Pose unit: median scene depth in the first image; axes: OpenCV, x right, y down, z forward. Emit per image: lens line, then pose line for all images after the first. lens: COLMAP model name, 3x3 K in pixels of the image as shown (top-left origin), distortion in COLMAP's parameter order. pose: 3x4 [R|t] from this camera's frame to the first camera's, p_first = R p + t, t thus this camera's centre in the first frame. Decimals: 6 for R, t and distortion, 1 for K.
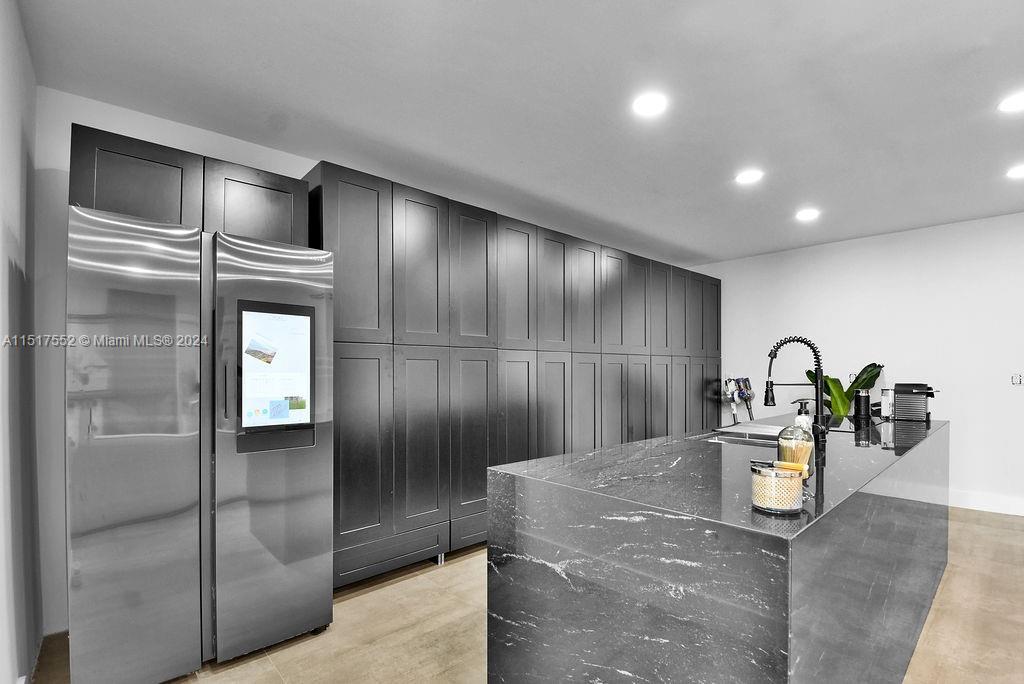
lens RADIAL K [[449.7, 0, 514.2], [0, 449.7, 369.6], [0, 0, 1]] dist [-0.000071, -0.008658]
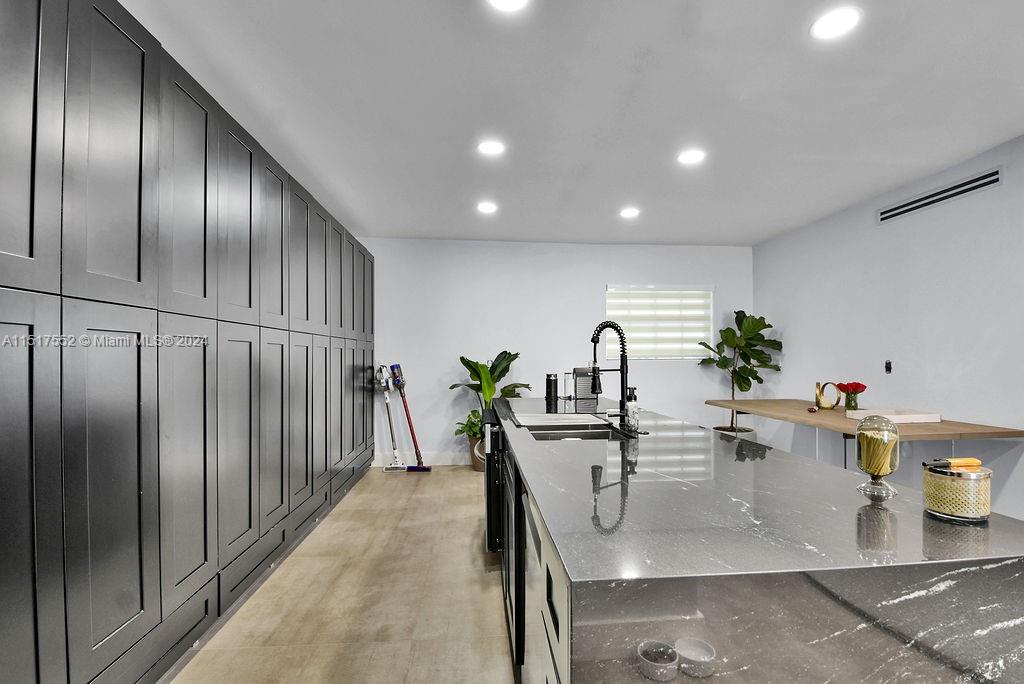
lens RADIAL K [[460.1, 0, 514.3], [0, 460.1, 354.5], [0, 0, 1]] dist [-0.001720, -0.009753]
pose [[0.608474, 0.008596, 0.793527, -0.116254], [-0.005745, 0.999963, -0.006427, 0.002118], [-0.793553, -0.000648, 0.608501, 0.209030]]
